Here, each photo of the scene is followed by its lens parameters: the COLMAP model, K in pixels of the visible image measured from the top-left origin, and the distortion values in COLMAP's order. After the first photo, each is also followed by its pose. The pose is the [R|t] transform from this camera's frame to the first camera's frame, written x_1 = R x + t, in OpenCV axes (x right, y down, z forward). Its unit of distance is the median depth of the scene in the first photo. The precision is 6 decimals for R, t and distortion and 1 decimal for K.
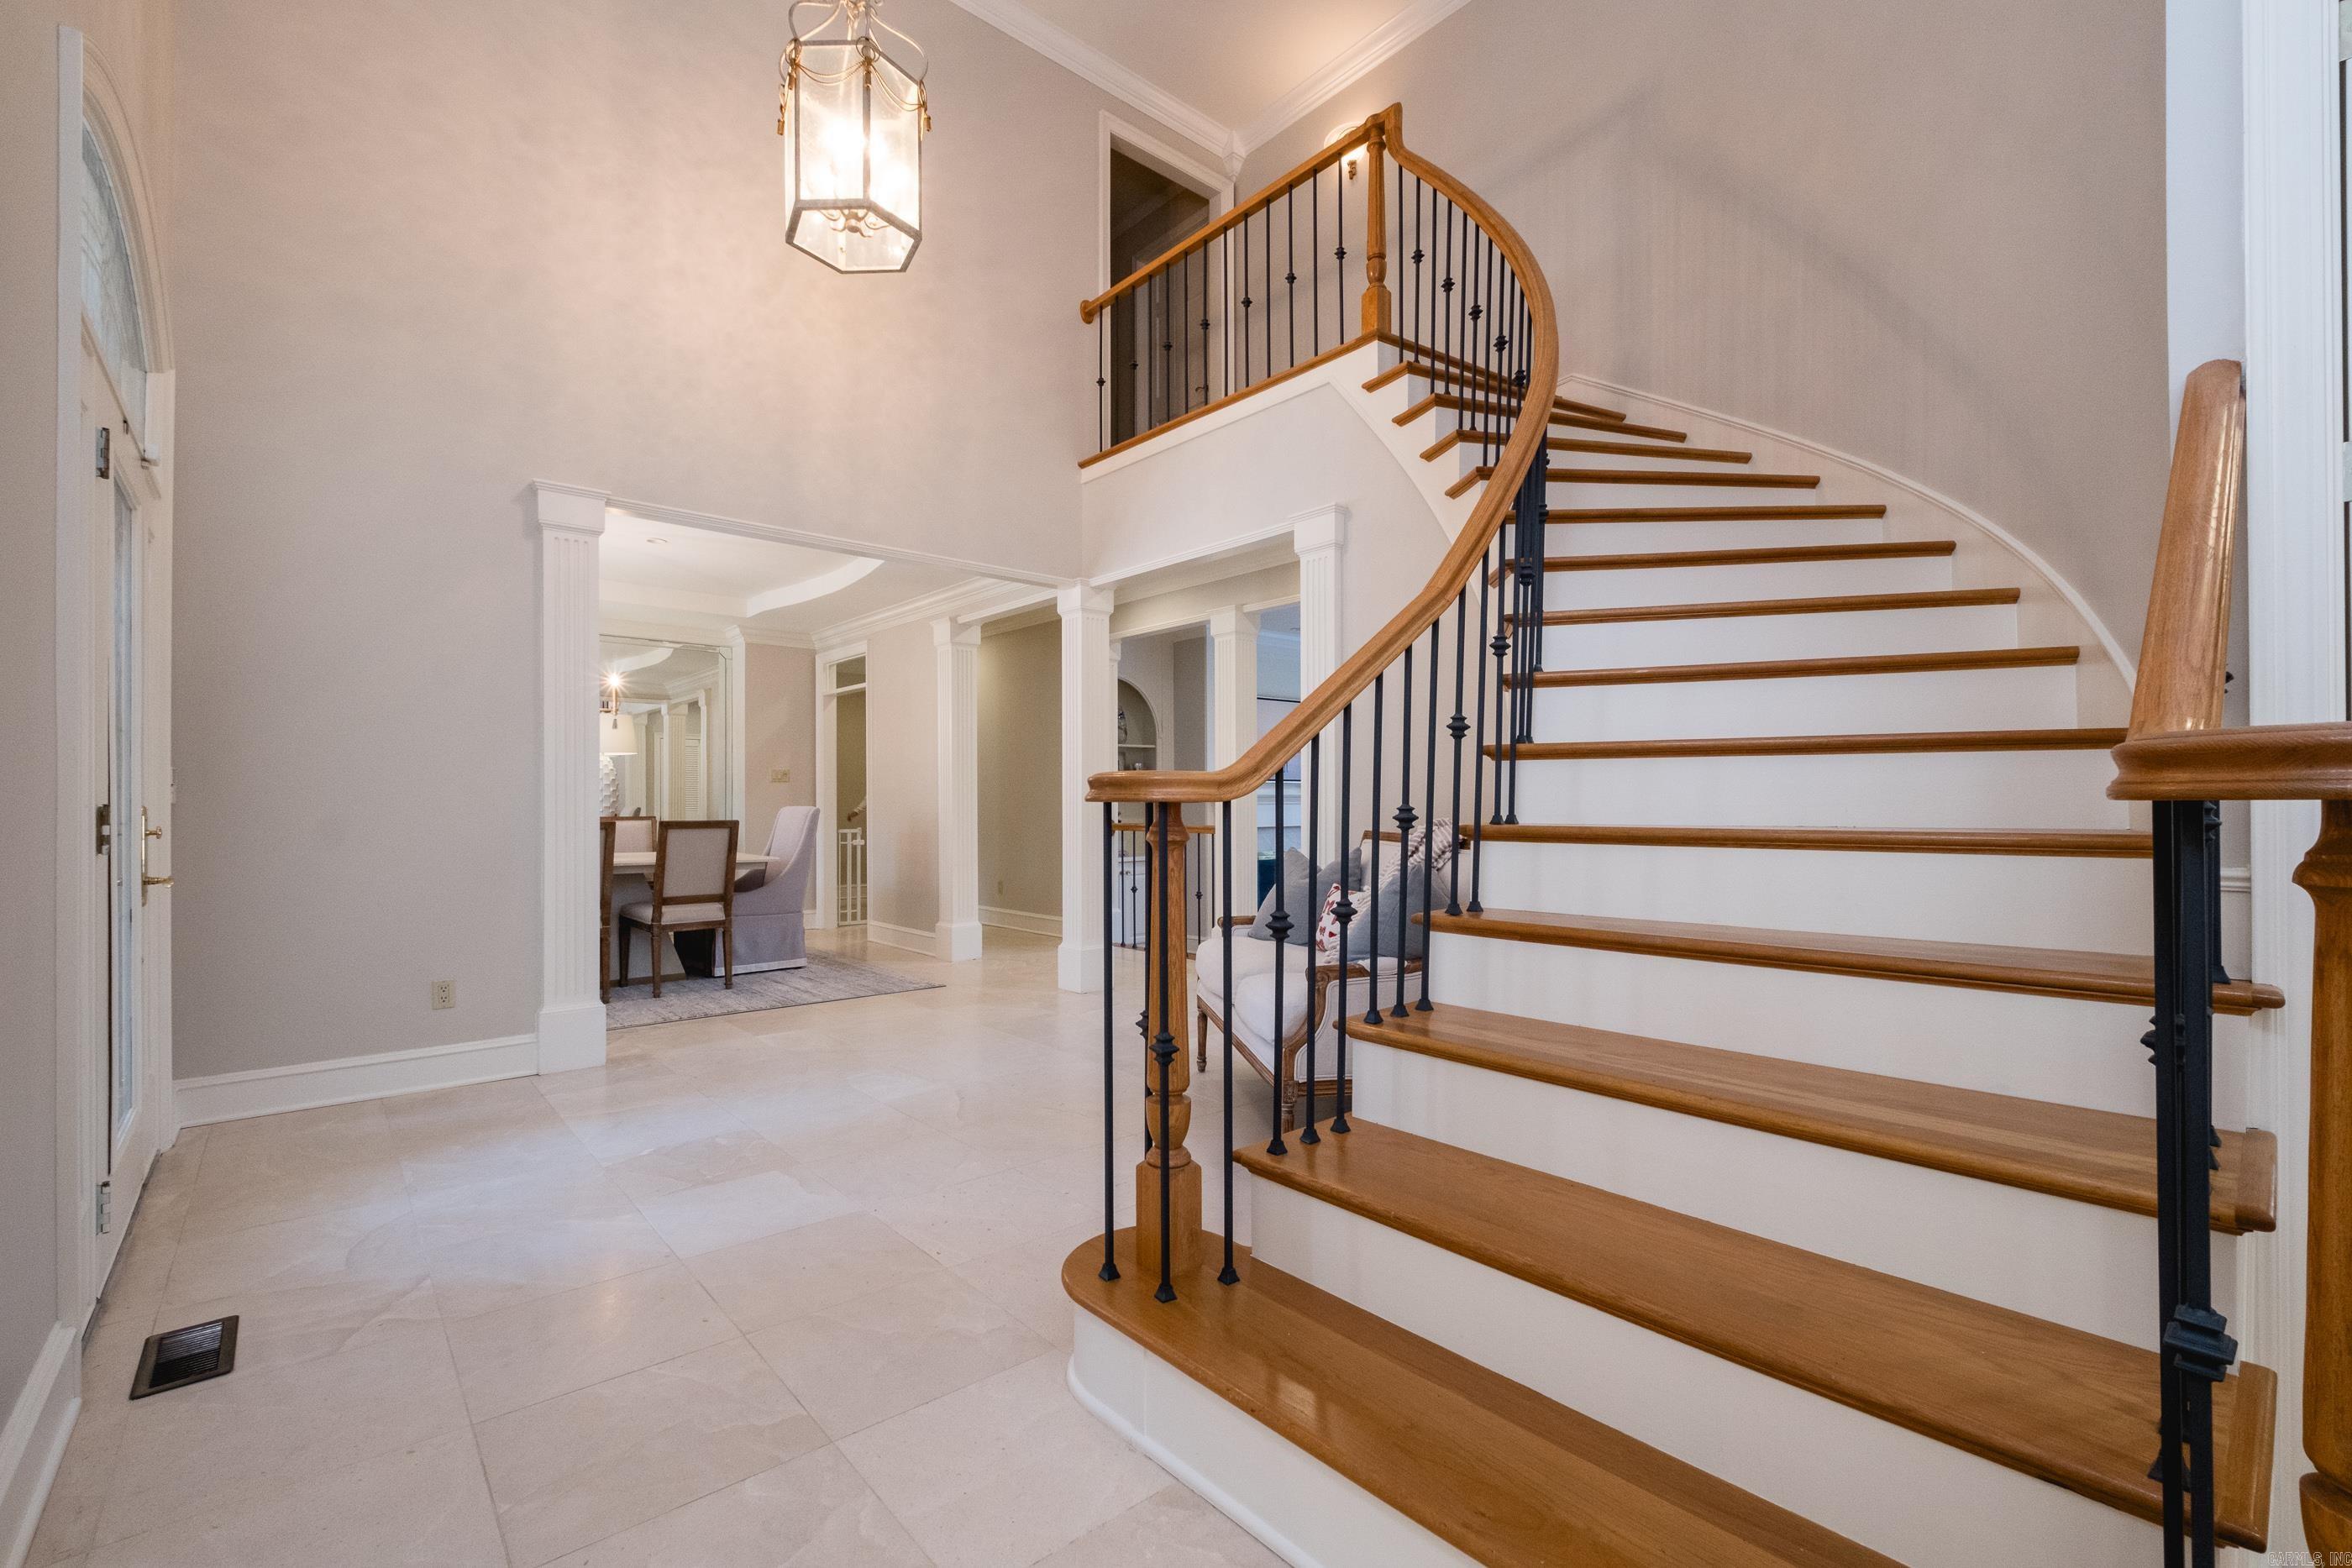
lens RADIAL K [[1040.0, 0, 1176.0], [0, 1040.0, 784.0], [0, 0, 1]] dist [0.012502, -0.008864]
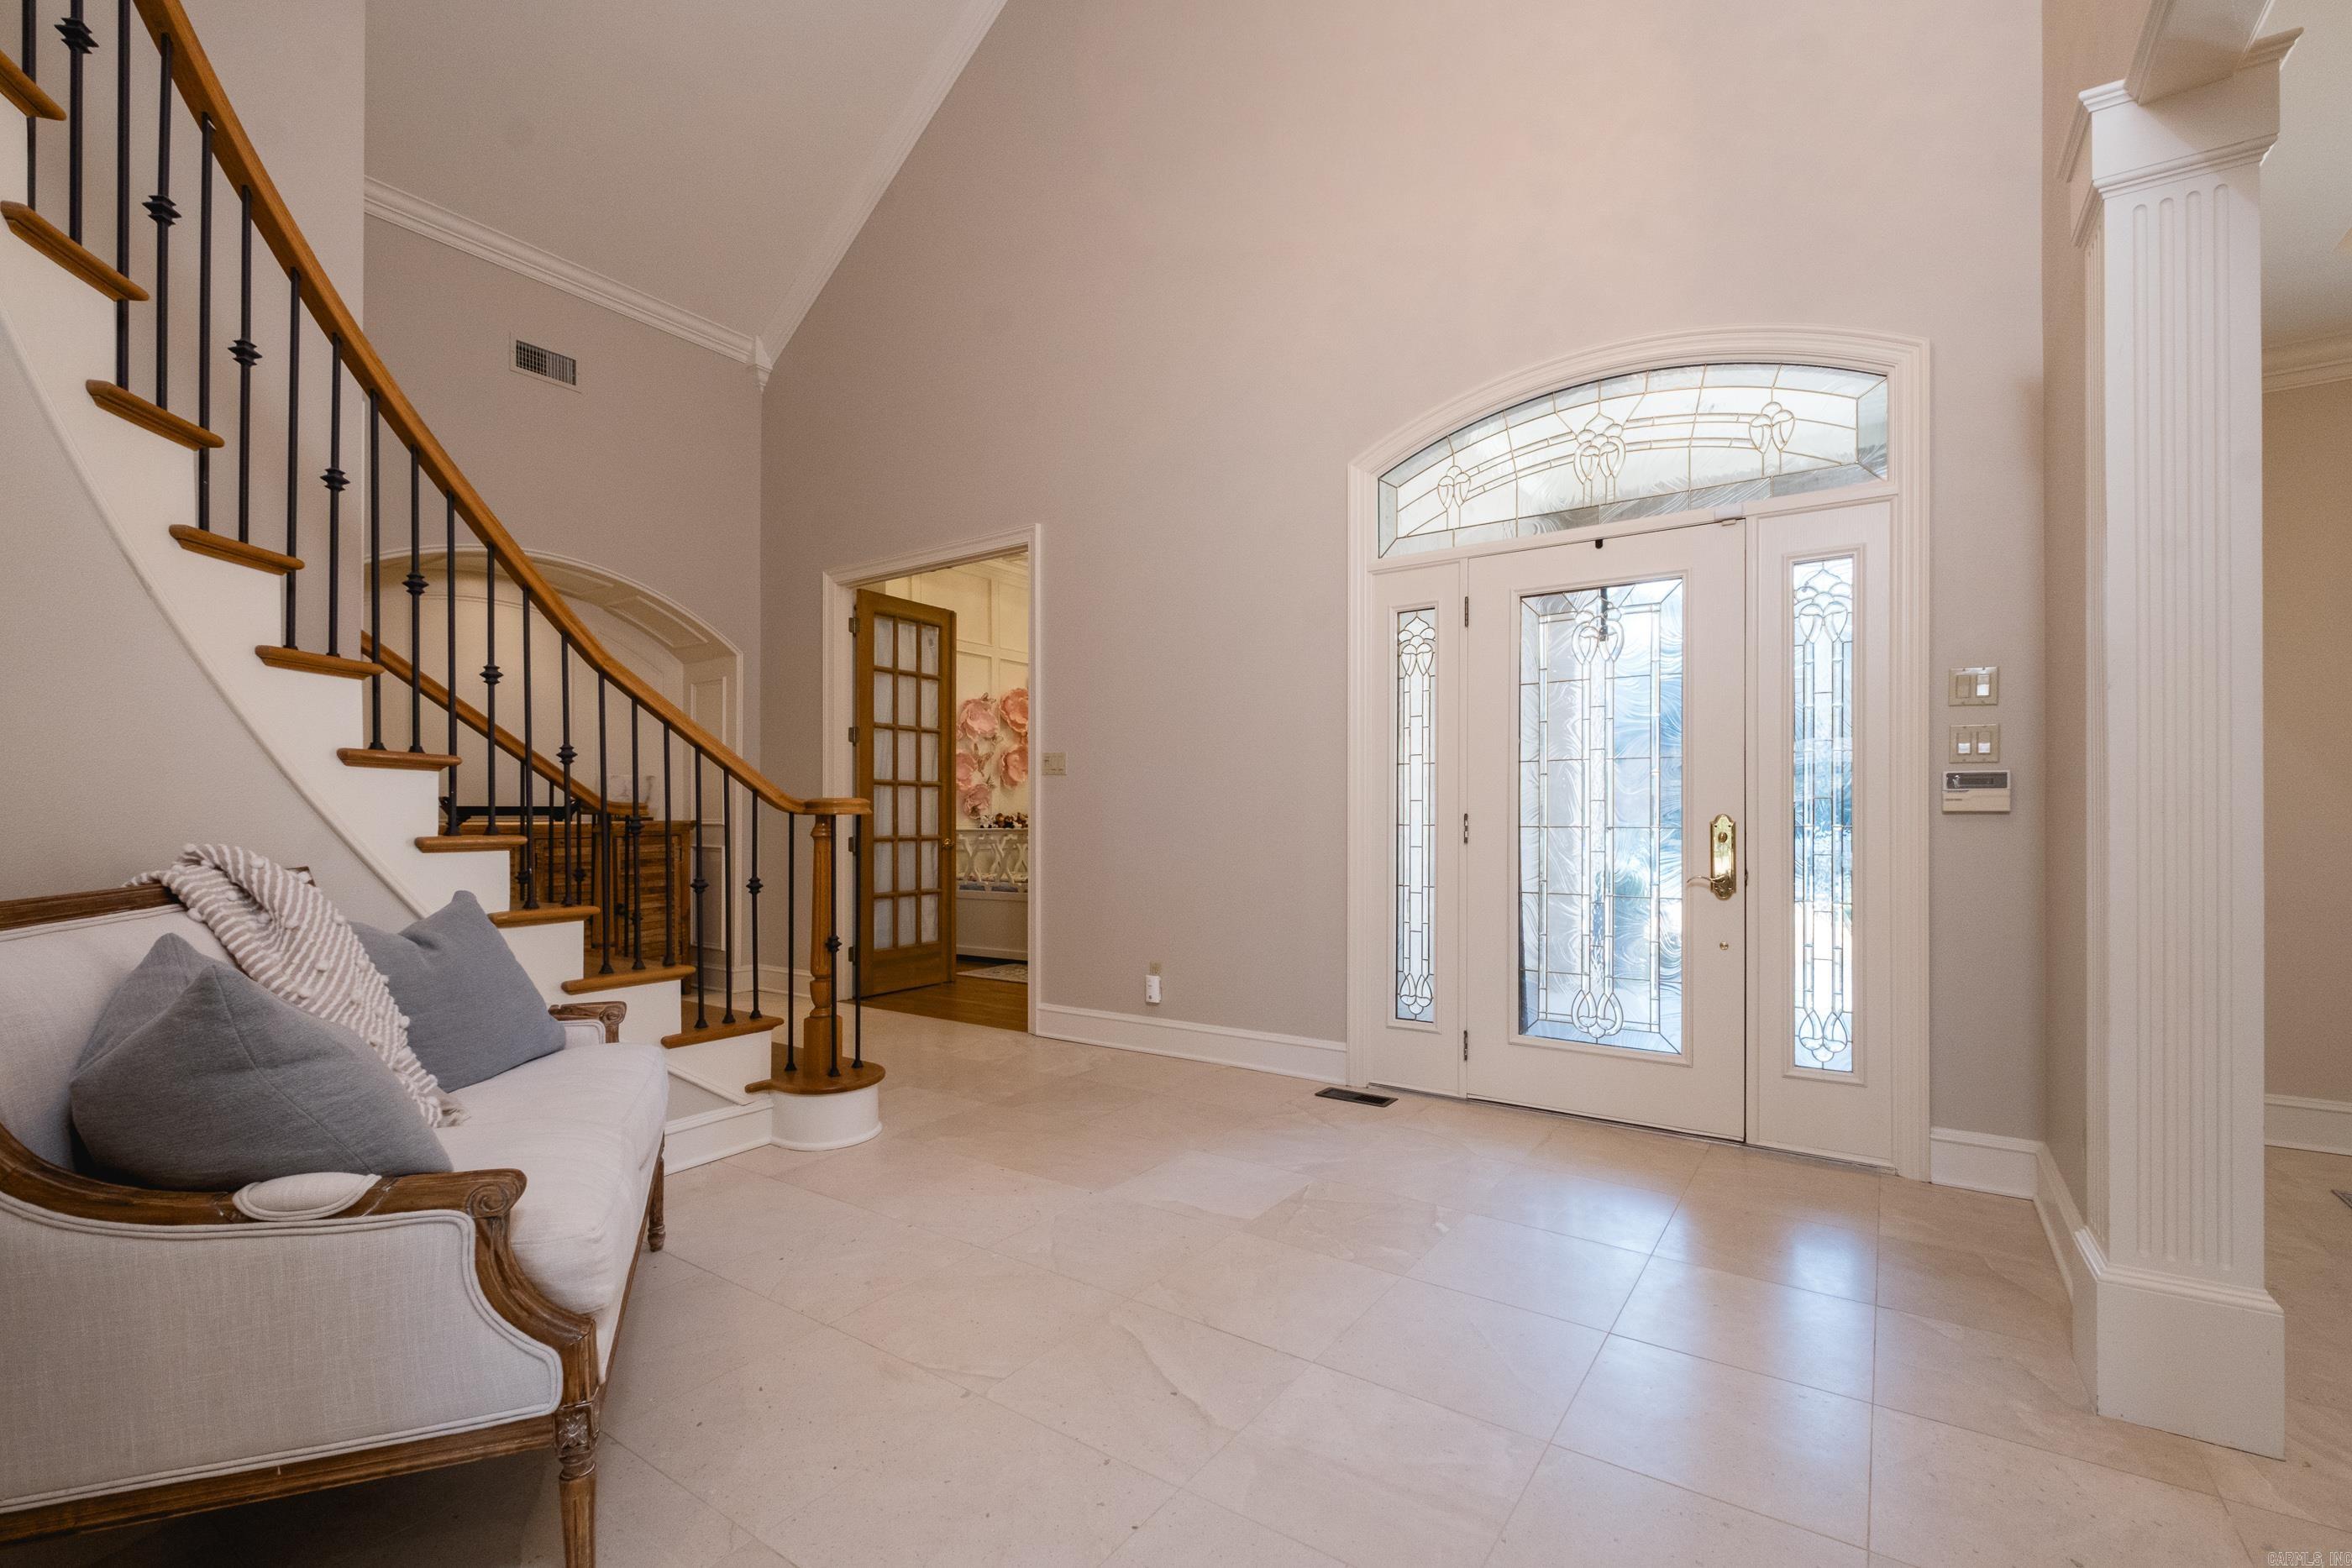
lens RADIAL K [[1040.0, 0, 1176.0], [0, 1040.0, 784.0], [0, 0, 1]] dist [0.012502, -0.008864]
pose [[-0.969692, 0.008598, -0.244177, -0.127017], [0.019490, 0.998918, -0.042227, 0.033698], [0.243550, -0.045706, -0.968811, 2.369185]]
